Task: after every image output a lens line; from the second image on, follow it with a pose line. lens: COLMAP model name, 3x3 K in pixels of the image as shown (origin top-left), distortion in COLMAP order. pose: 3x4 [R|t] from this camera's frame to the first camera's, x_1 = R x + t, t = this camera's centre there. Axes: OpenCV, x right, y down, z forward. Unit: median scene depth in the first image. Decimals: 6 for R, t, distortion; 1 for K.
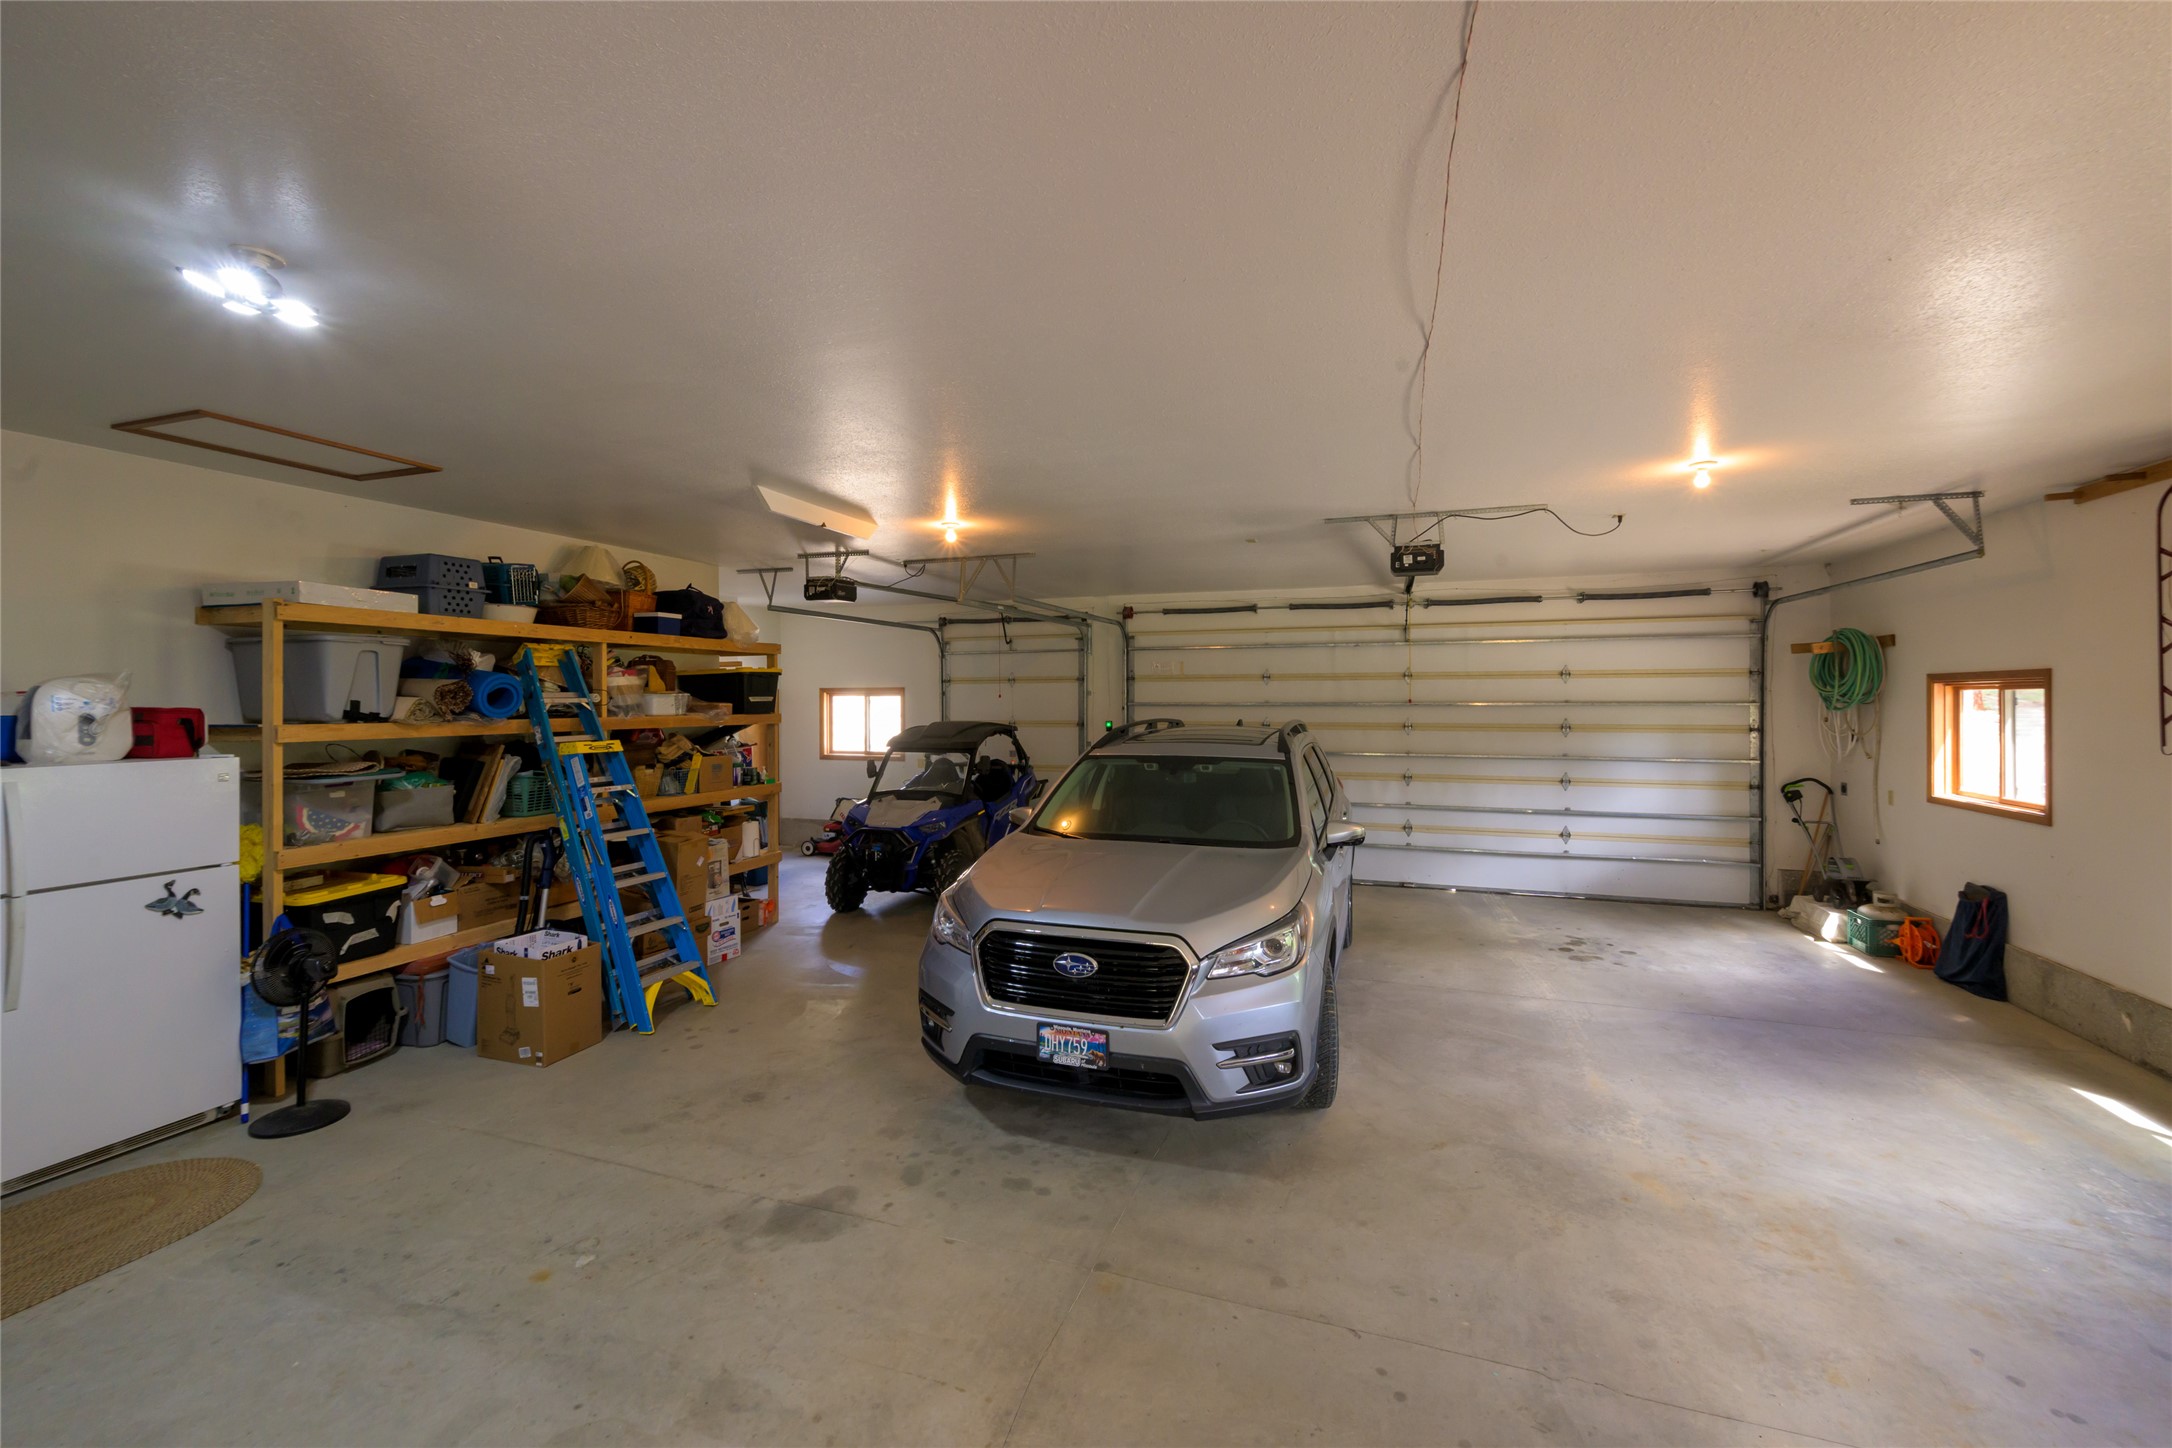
lens RADIAL K [[881.3, 0, 1084.5], [0, 881.3, 691.1], [0, 0, 1]] dist [-0.001685, 0.000501]
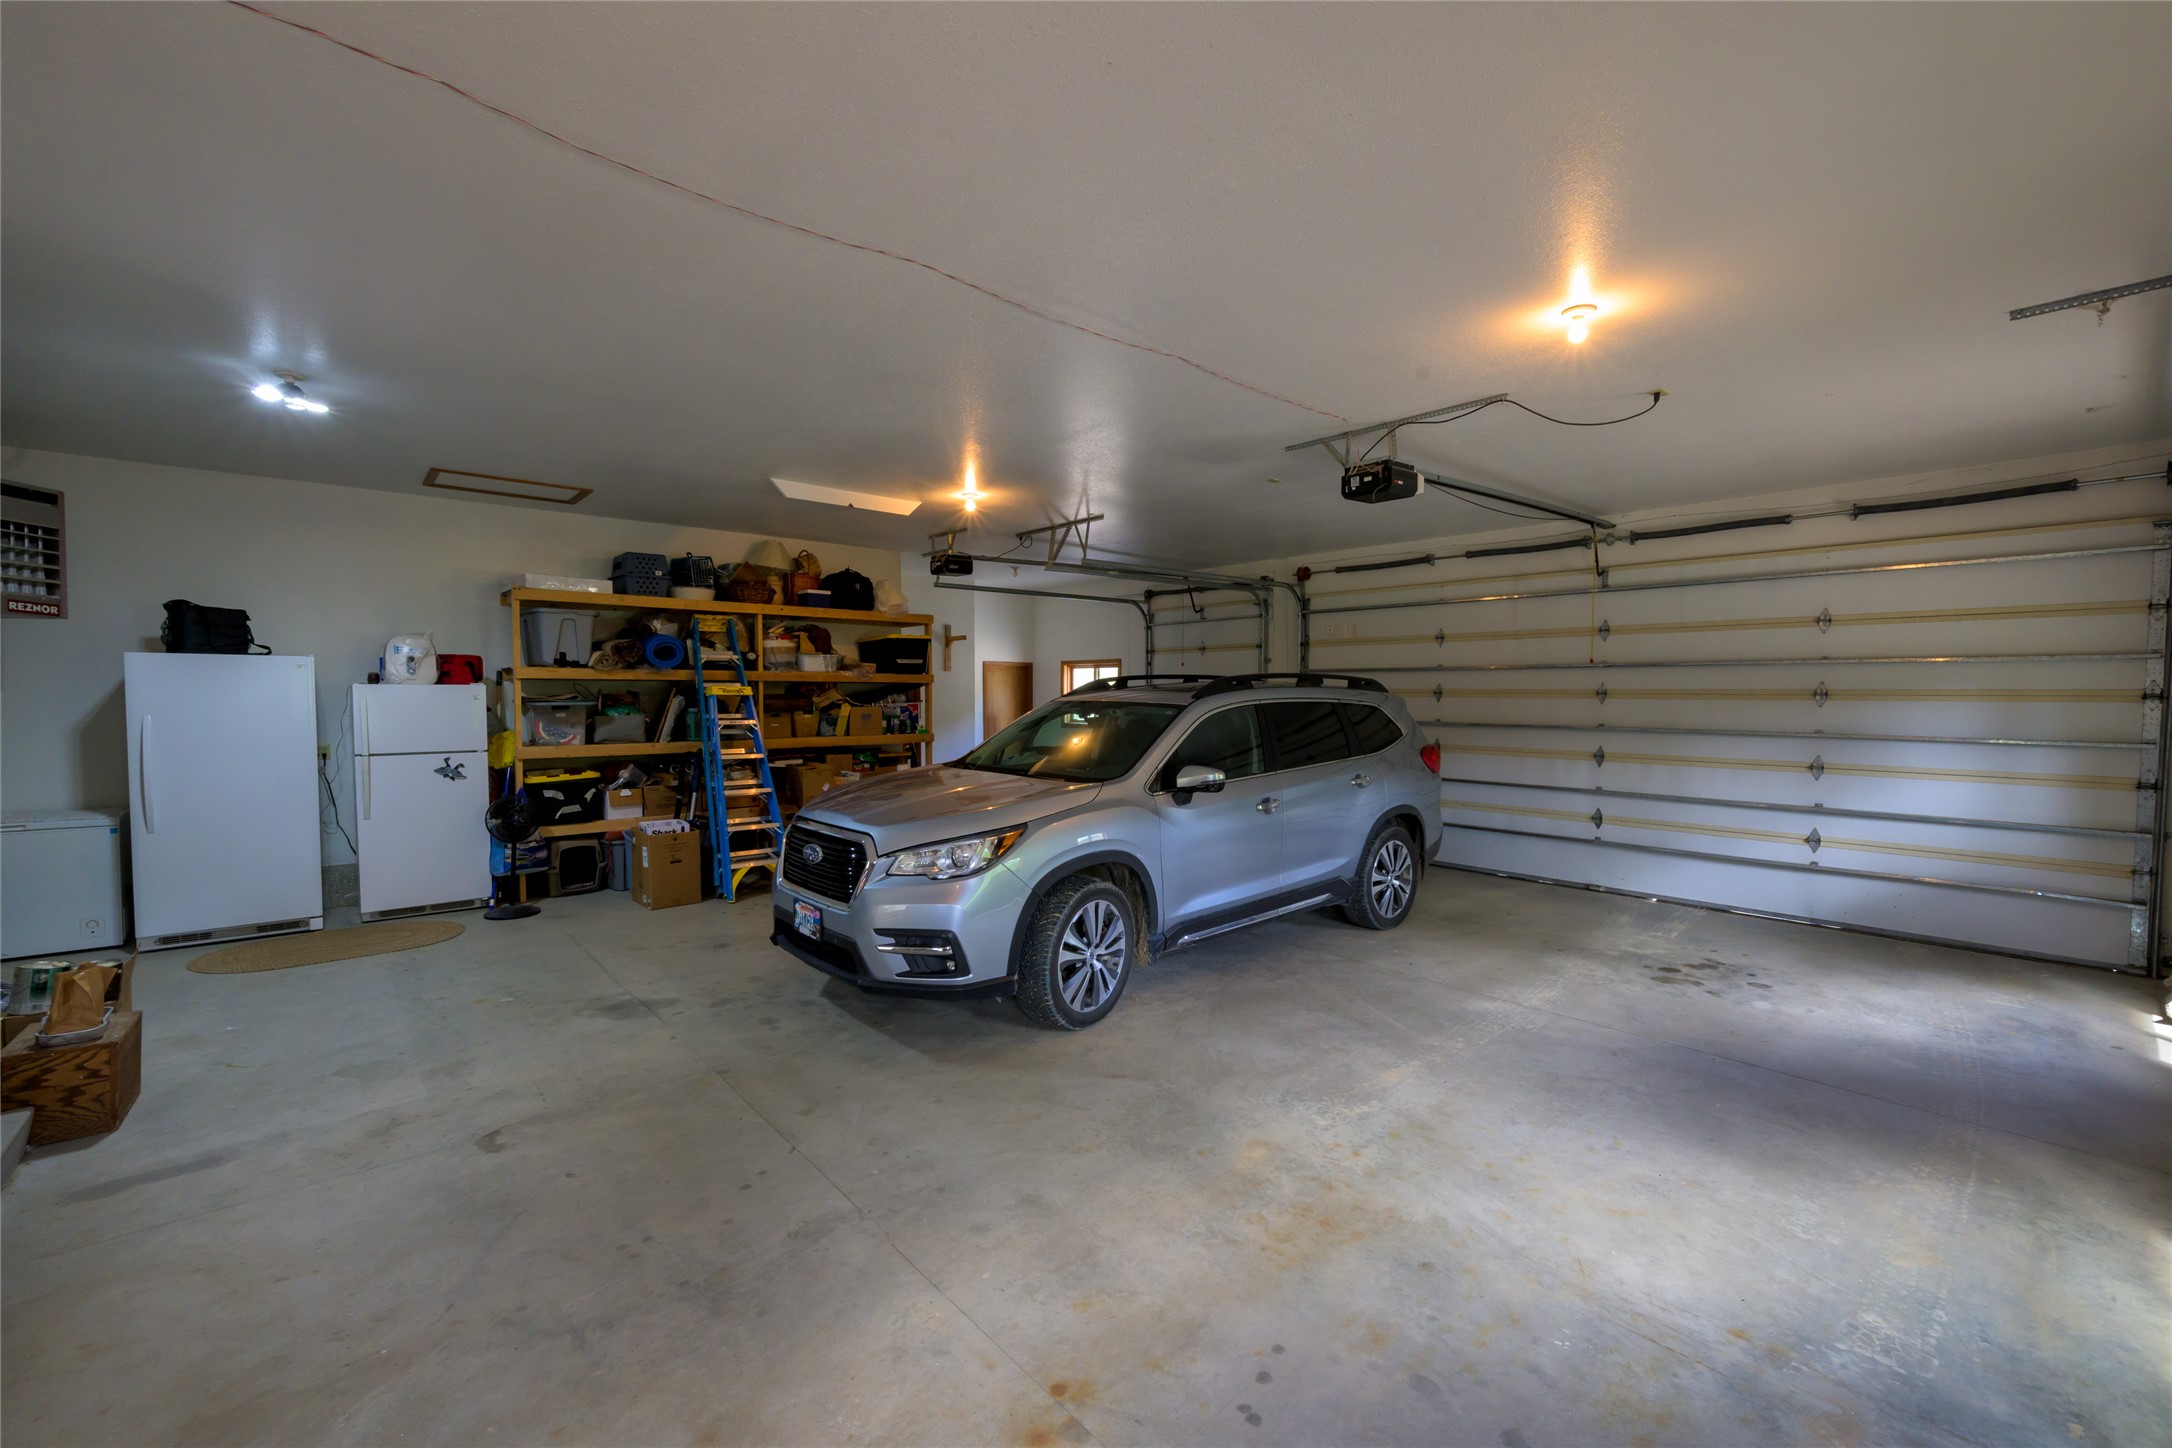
lens RADIAL K [[897.2, 0, 1086.0], [0, 897.2, 724.0], [0, 0, 1]] dist [-0.000770, -0.000329]
pose [[0.871309, 0.023634, -0.490166, 0.614539], [-0.001948, 0.998998, 0.044704, 0.055031], [0.490732, -0.037996, 0.870482, 0.088617]]
